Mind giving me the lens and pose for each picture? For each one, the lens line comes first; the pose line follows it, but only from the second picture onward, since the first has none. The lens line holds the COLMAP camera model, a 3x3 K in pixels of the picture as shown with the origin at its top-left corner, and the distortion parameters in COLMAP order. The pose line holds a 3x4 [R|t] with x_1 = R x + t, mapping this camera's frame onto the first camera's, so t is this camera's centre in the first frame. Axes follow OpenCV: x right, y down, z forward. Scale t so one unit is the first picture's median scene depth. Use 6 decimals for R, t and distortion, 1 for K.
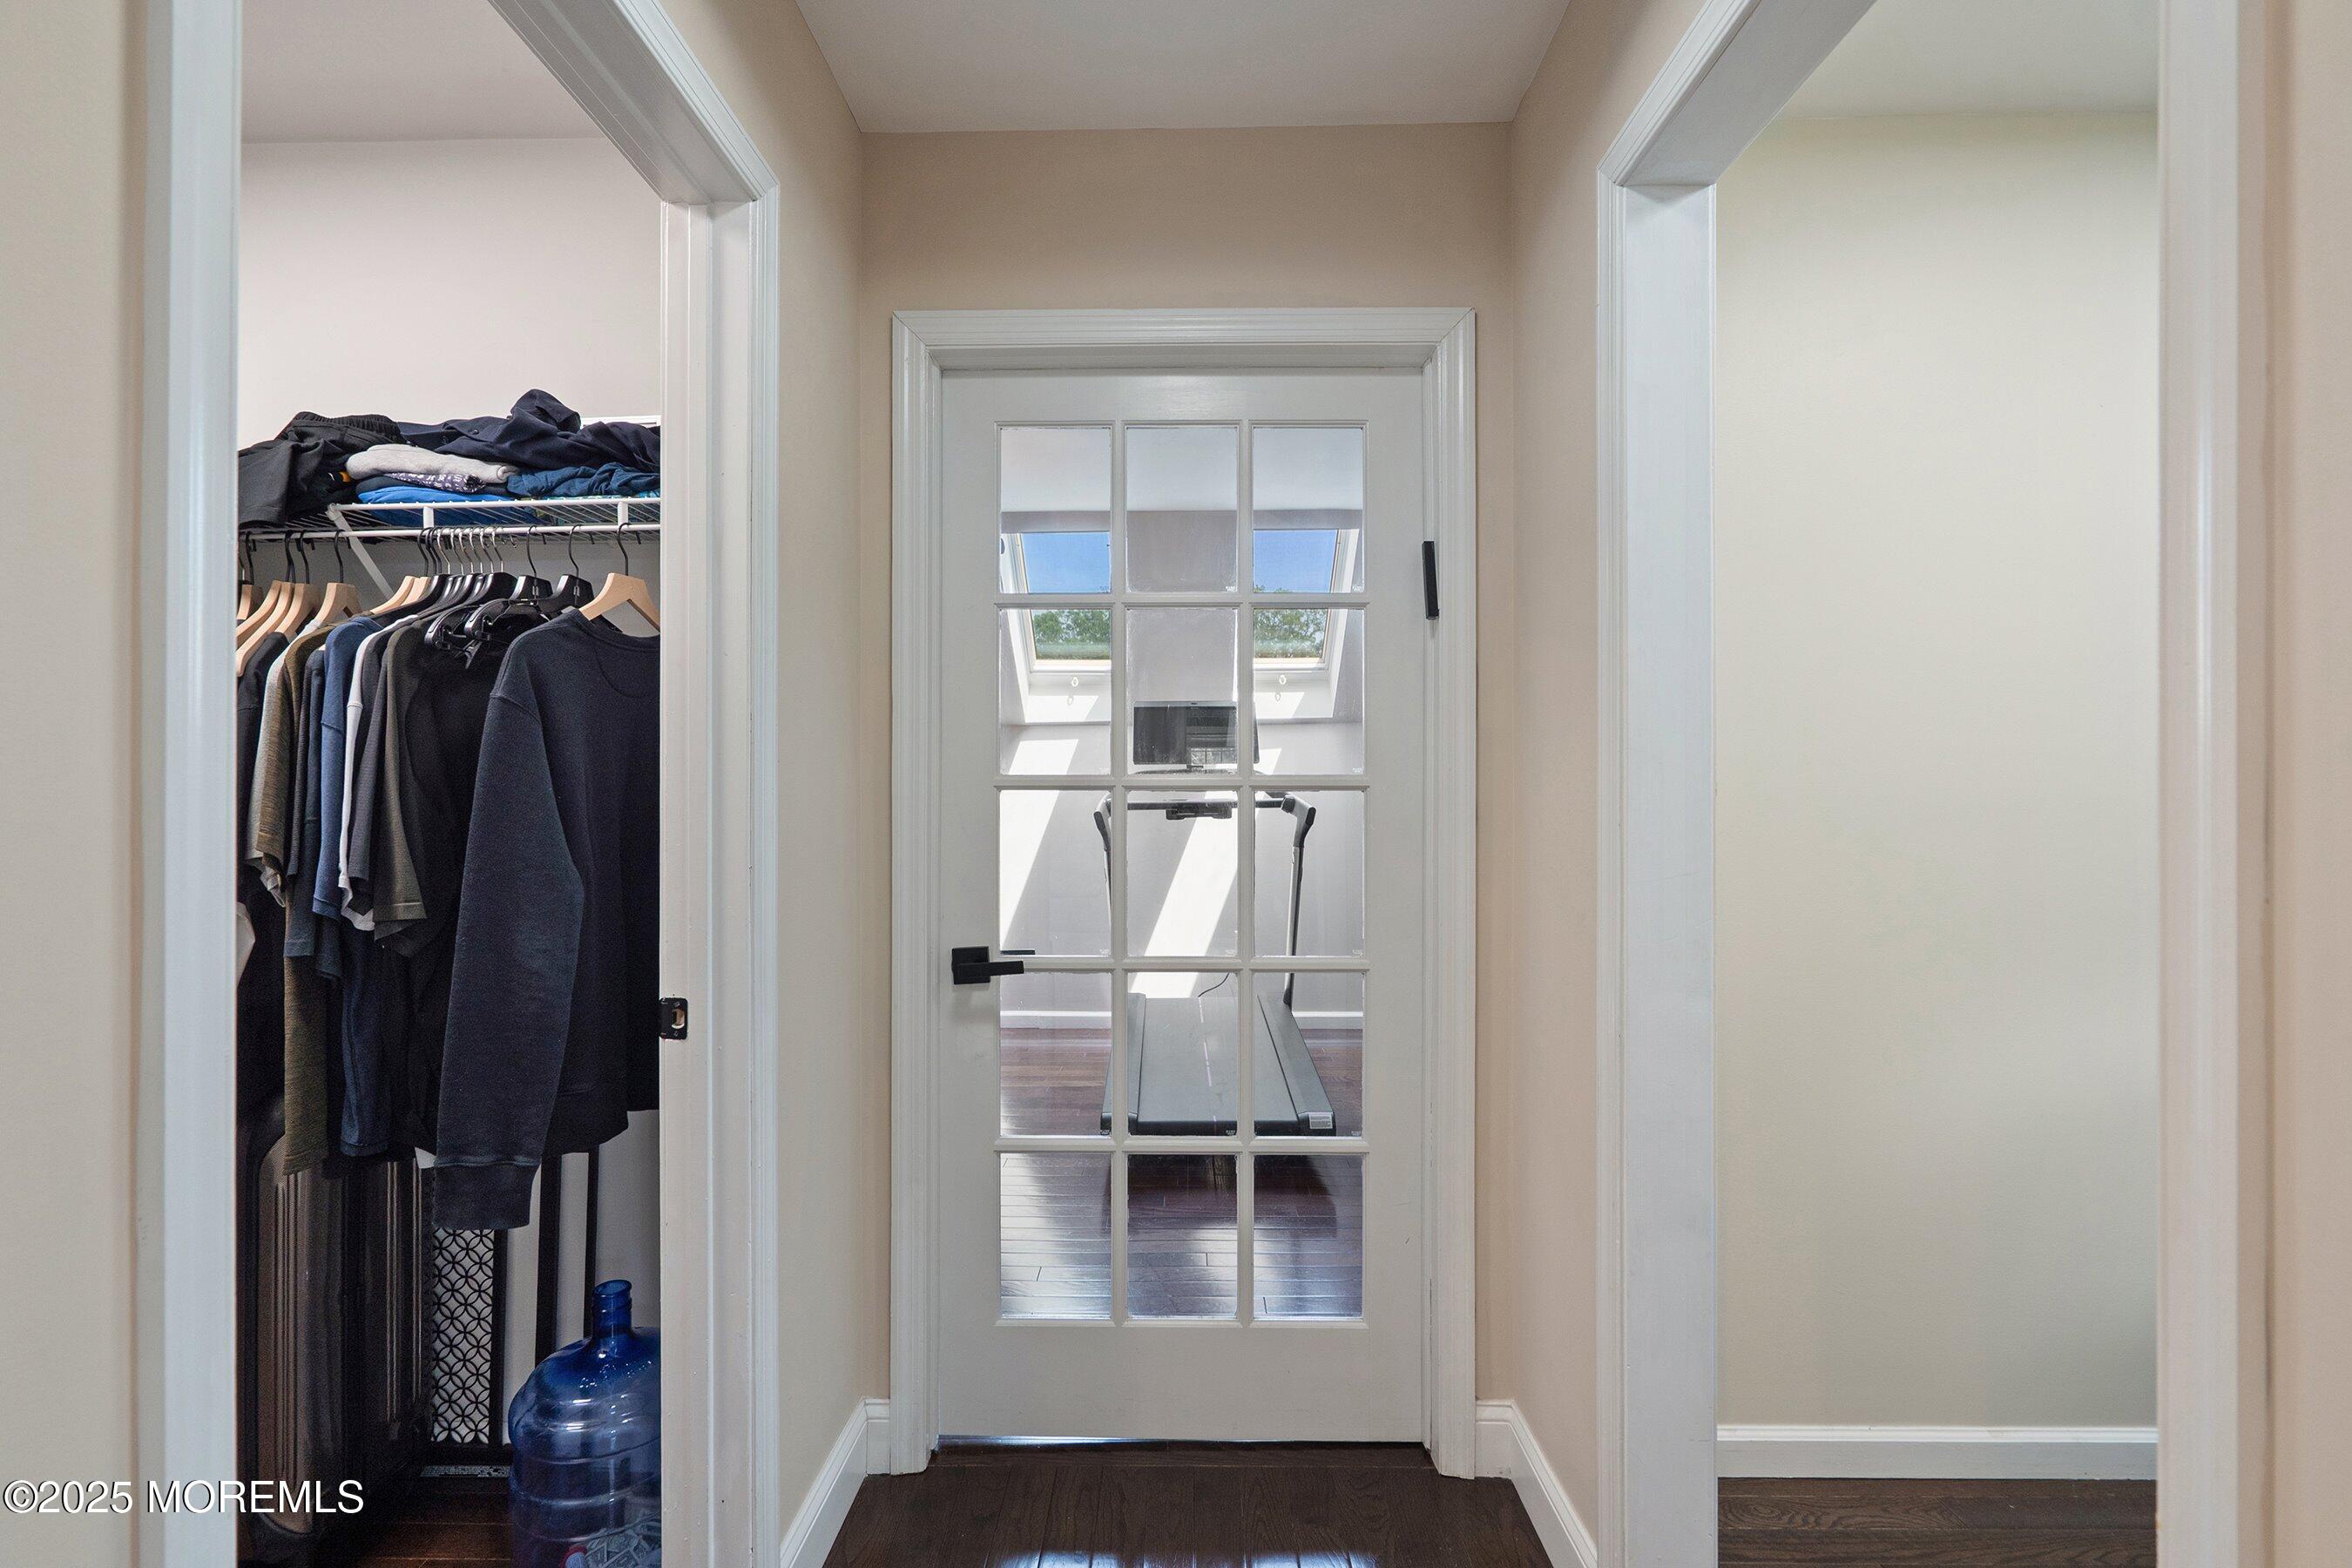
lens RADIAL K [[1074.2, 0, 1172.7], [0, 1074.2, 776.8], [0, 0, 1]] dist [-0.004881, 0.000601]
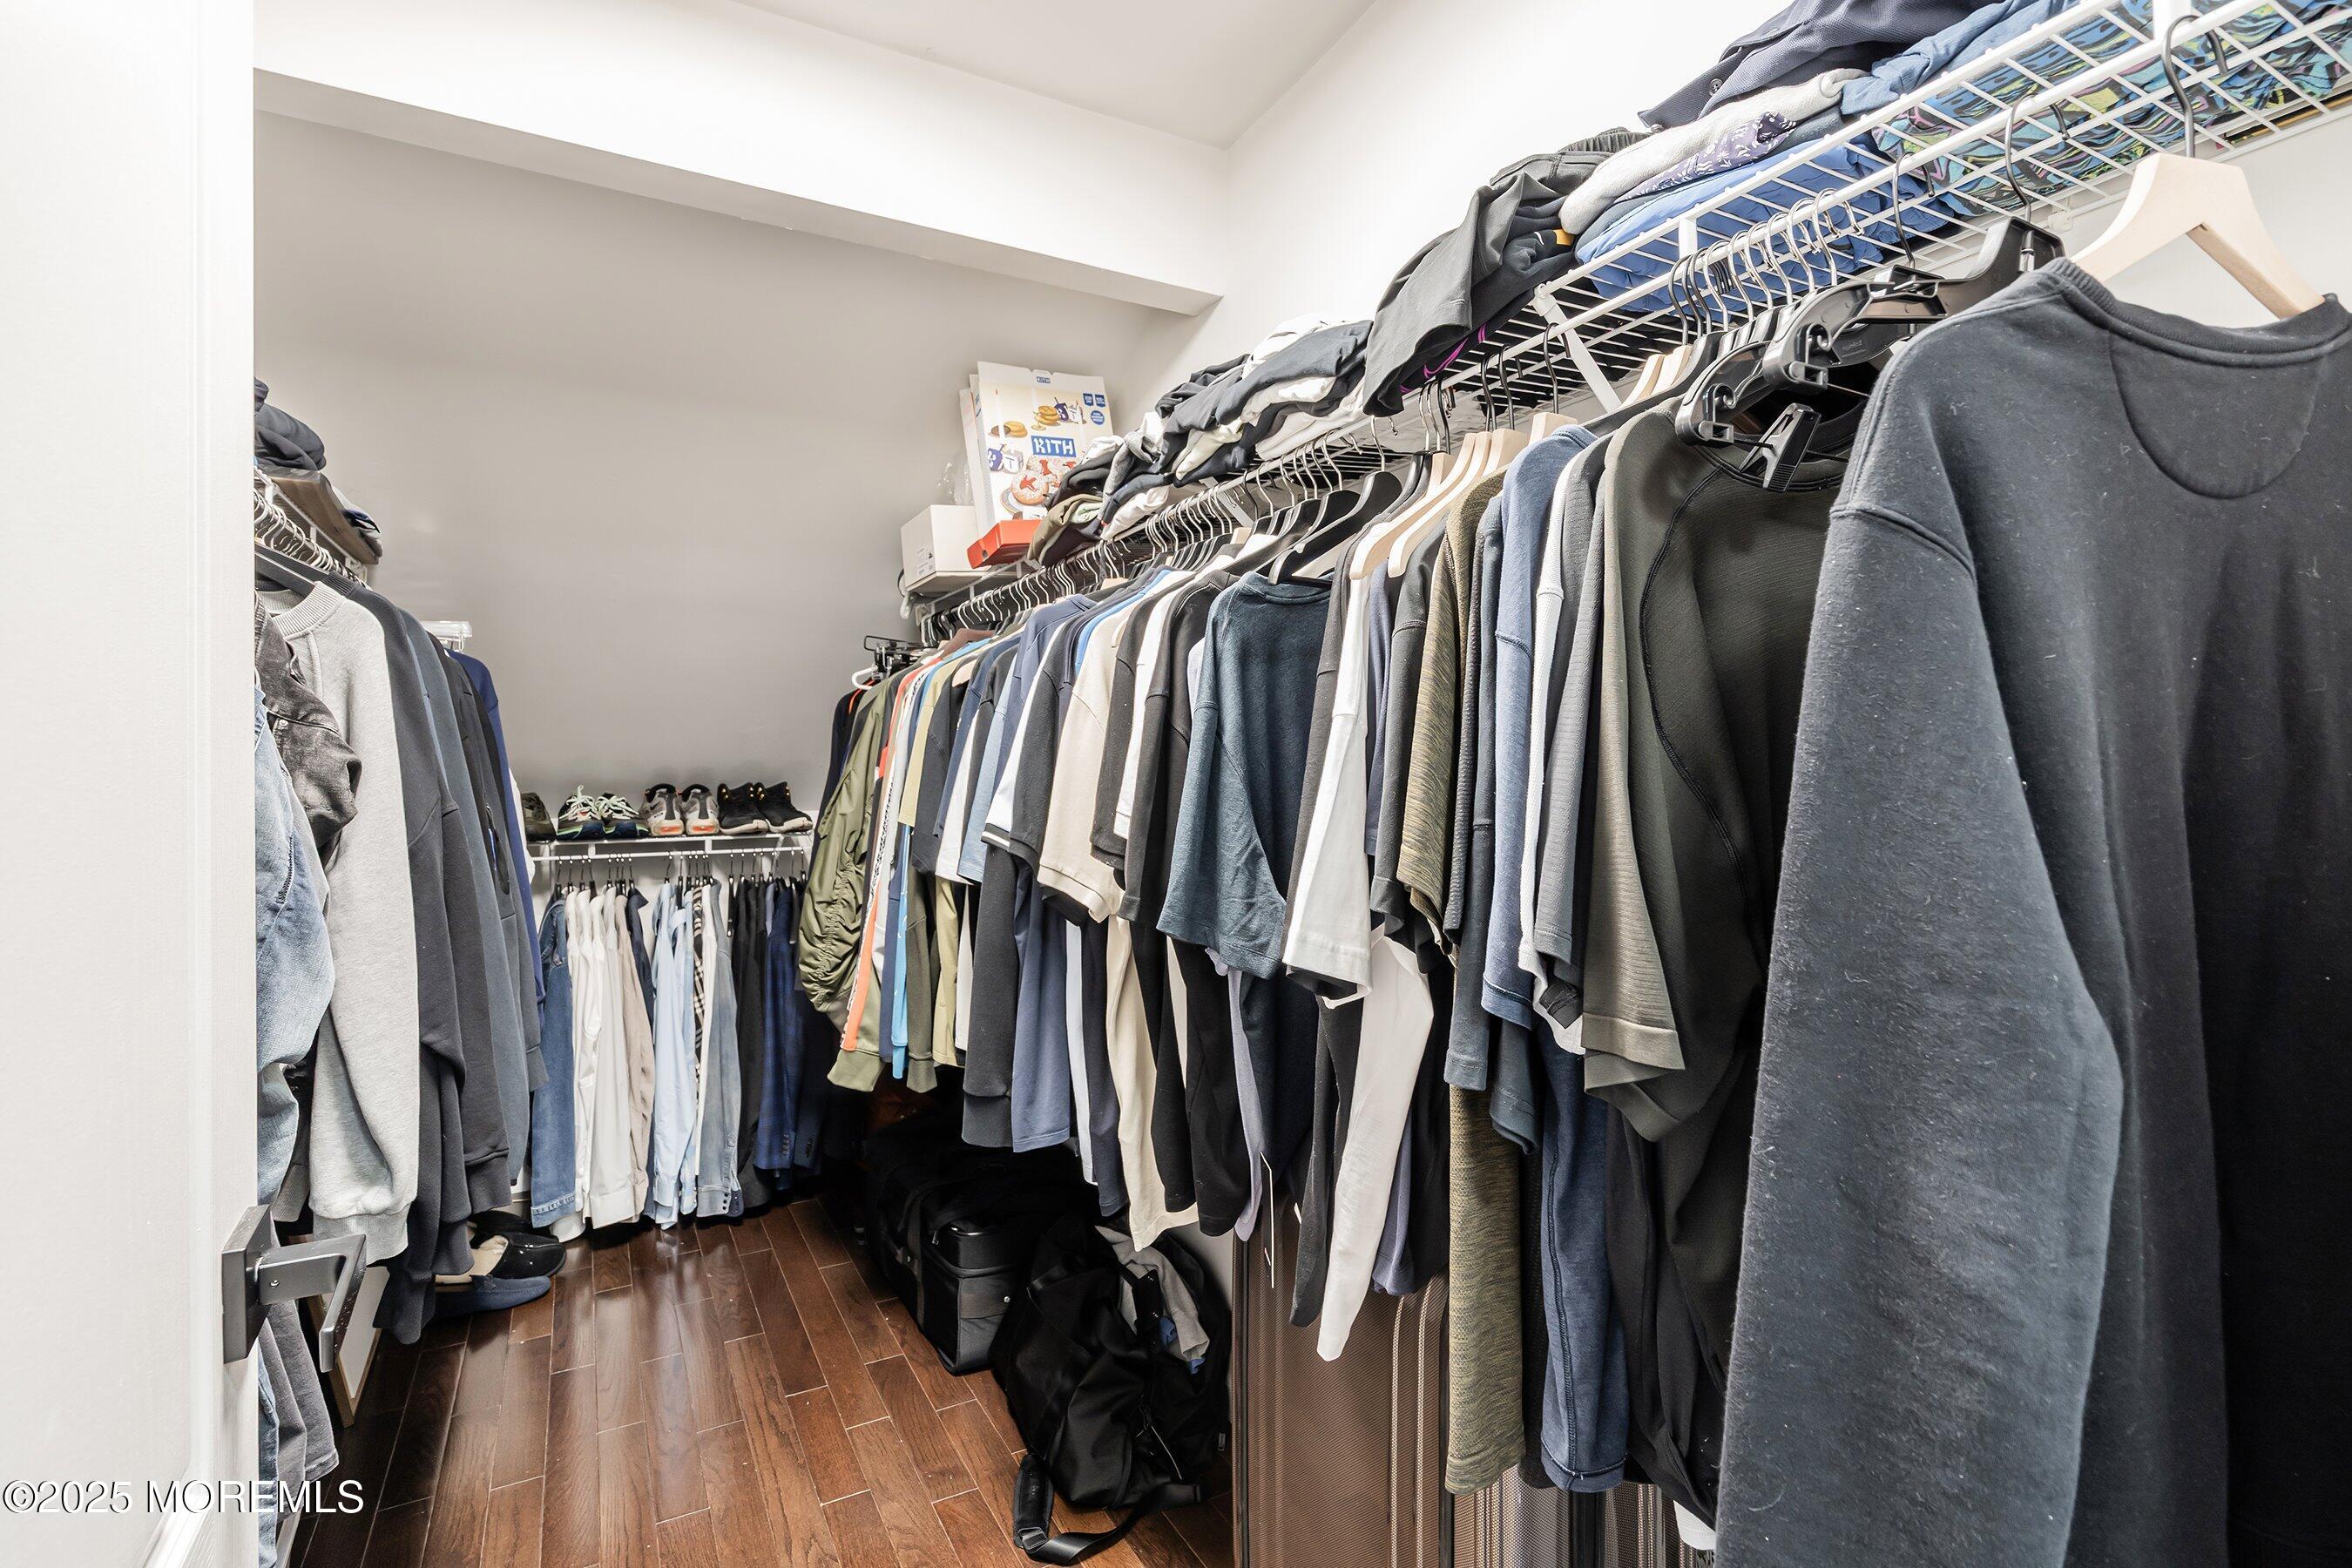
lens RADIAL K [[1074.2, 0, 1174.5], [0, 1074.2, 771.9], [0, 0, 1]] dist [-0.004881, 0.000601]
pose [[0.481186, -0.001134, -0.876618, -0.406799], [0.012879, 0.999900, 0.005776, 0.009540], [0.876524, -0.014069, 0.481153, 0.598818]]
